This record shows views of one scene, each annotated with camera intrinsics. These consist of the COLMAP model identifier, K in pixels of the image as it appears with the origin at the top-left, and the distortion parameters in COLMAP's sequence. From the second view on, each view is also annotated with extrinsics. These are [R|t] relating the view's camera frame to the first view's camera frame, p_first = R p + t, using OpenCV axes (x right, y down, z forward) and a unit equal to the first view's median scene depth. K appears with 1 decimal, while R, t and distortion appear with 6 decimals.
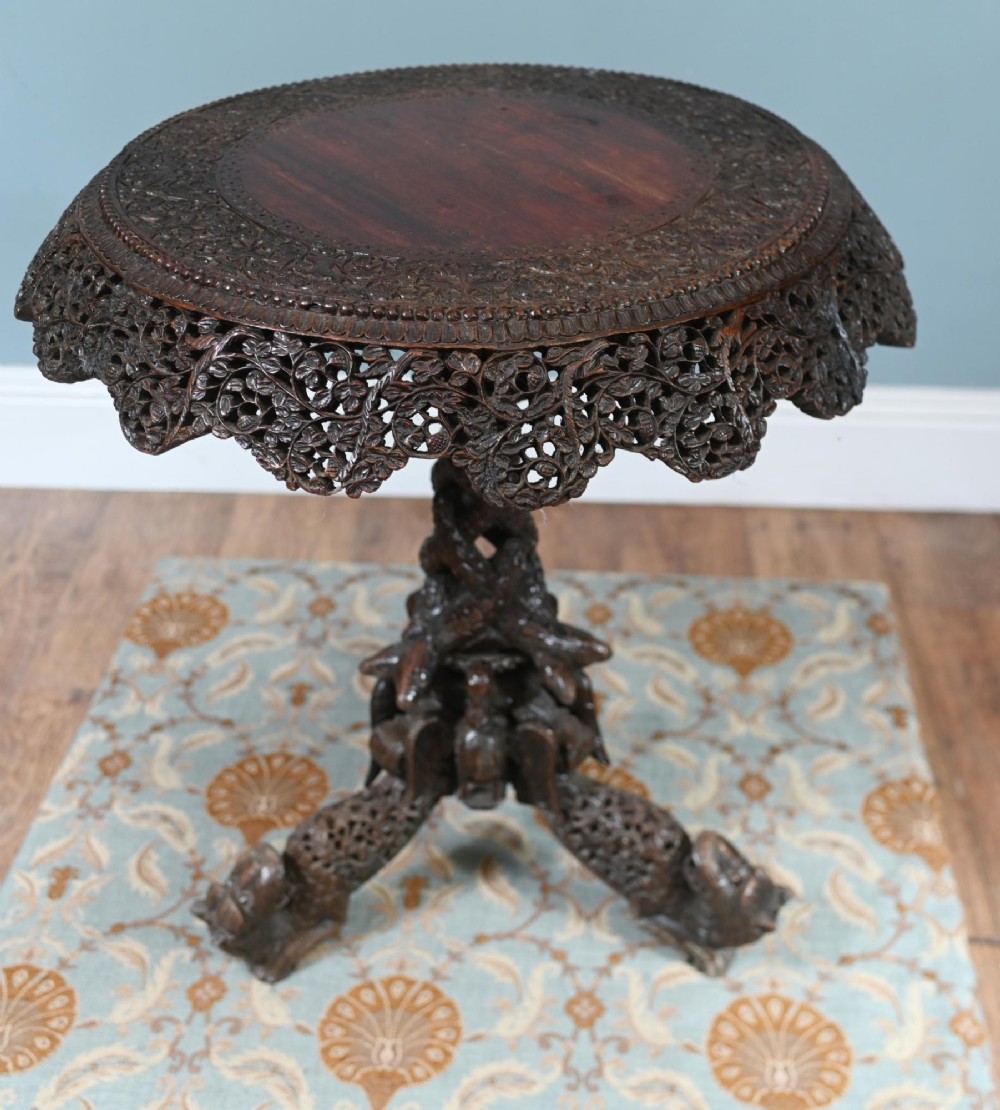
lens RADIAL K [[1667.6, 0, 522.6], [0, 1667.6, 549.8], [0, 0, 1]] dist [0.025895, 0.000000]
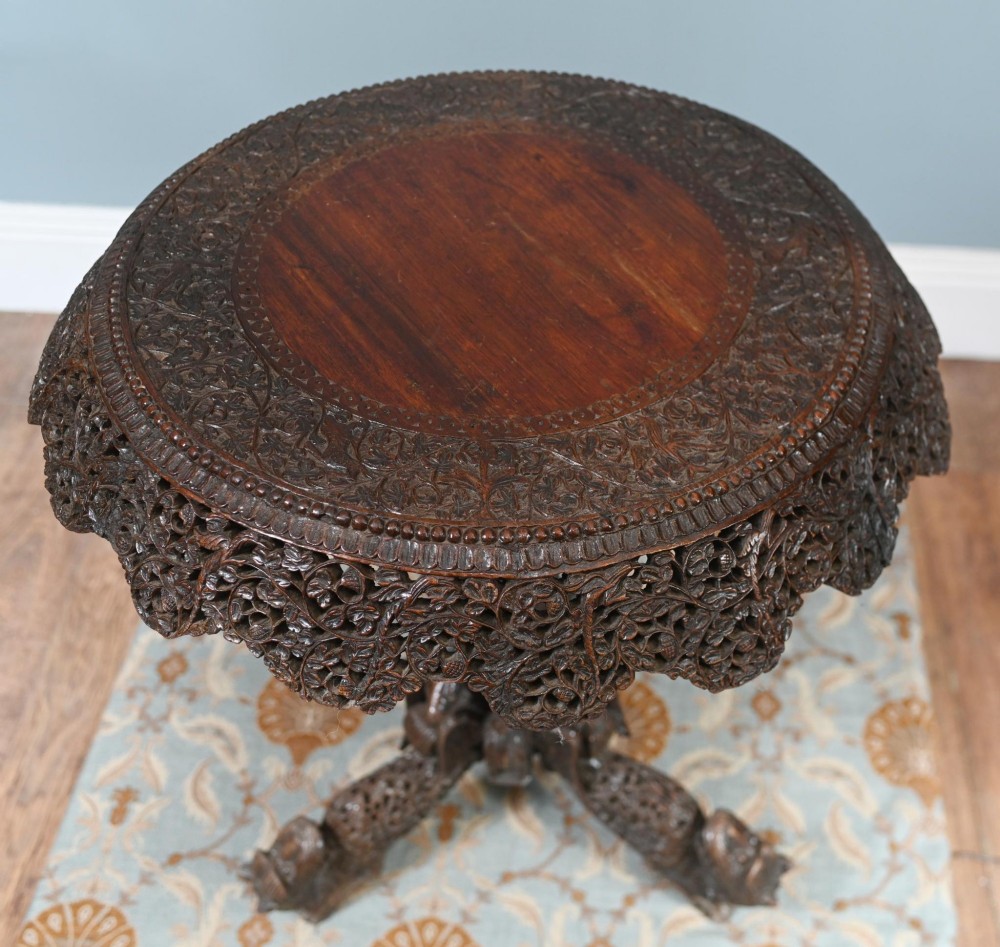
lens RADIAL K [[1458.8, 0, 573.3], [0, 1458.8, 470.7], [0, 0, 1]] dist [0.023560, 0.000000]
pose [[0.999760, 0.021580, 0.003845, 0.009226], [-0.021898, 0.975378, 0.219449, -0.251307], [0.000985, -0.219481, 0.975616, 0.132978]]
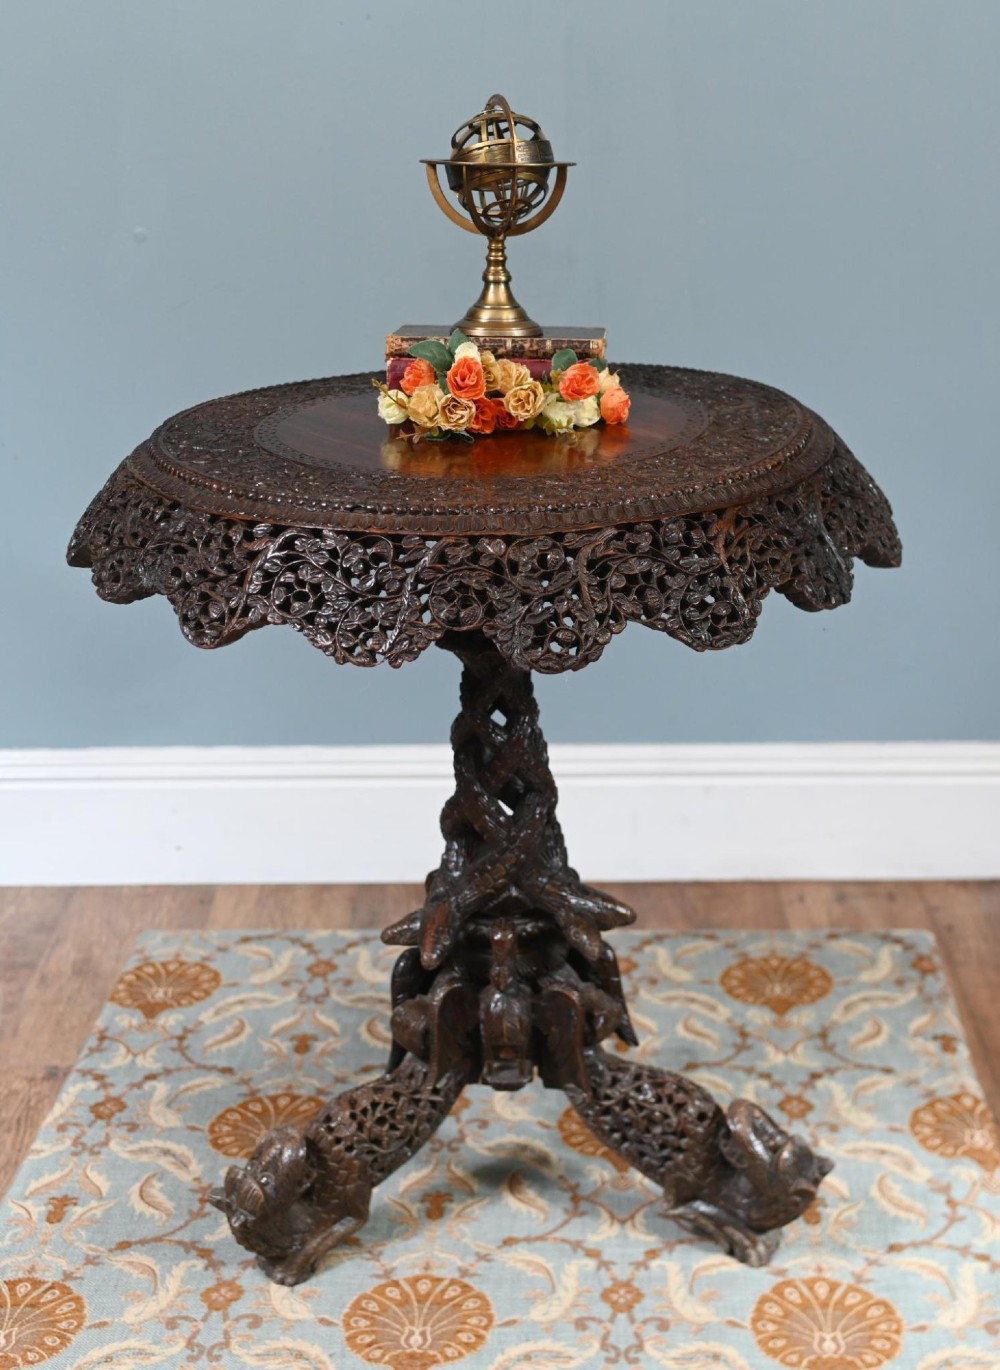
lens RADIAL K [[2187.9, 0, 564.9], [0, 2187.9, 656.8], [0, 0, 1]] dist [0.026428, 0.000000]
pose [[0.999299, -0.027575, 0.025316, -0.017082], [0.032739, 0.971713, -0.233883, 0.214637], [-0.018151, 0.234548, 0.971935, -0.300651]]
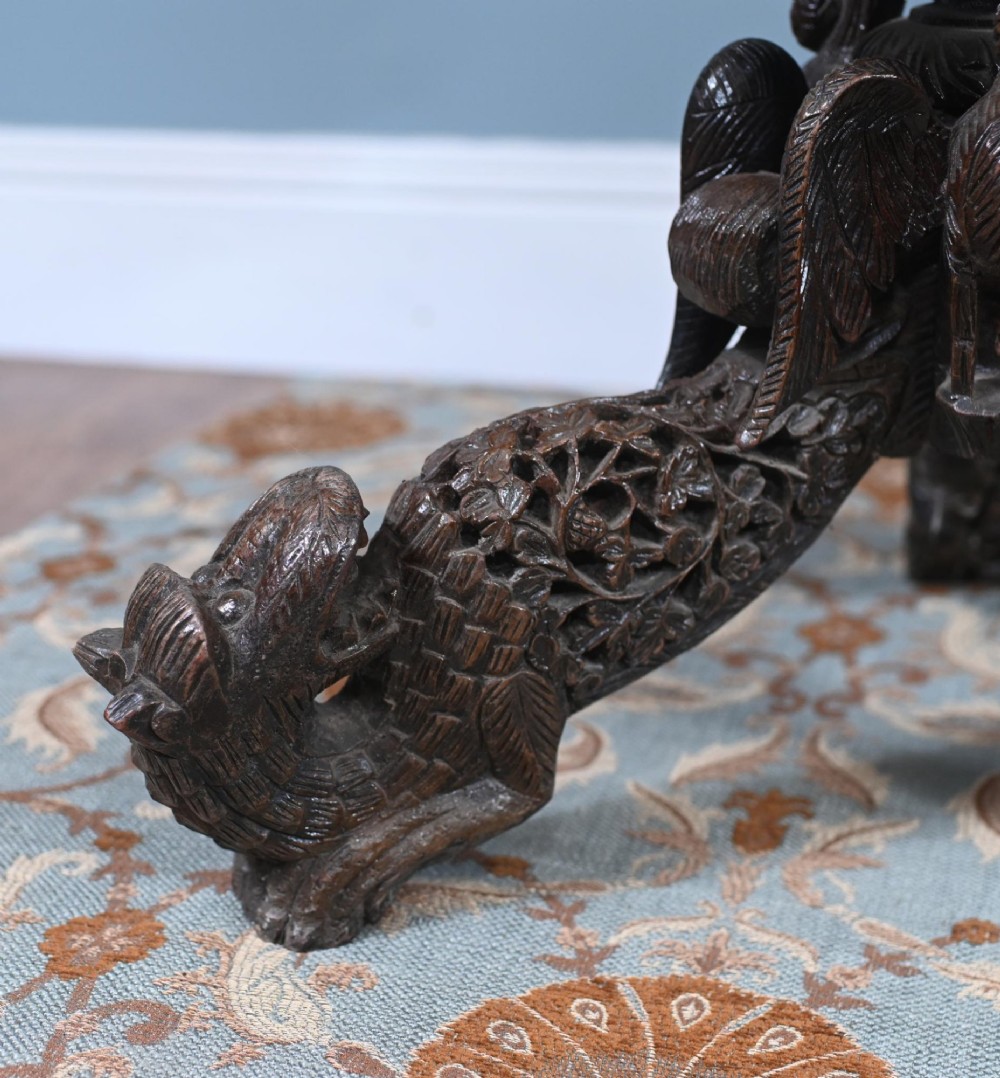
lens RADIAL K [[2089.0, 0, 375.5], [0, 2089.0, 543.0], [0, 0, 1]] dist [0.020852, 0.000000]
pose [[0.961749, 0.061682, -0.266896, -0.034449], [-0.122488, 0.968324, -0.217592, 0.276941], [0.245020, 0.241960, 0.938840, 0.623789]]
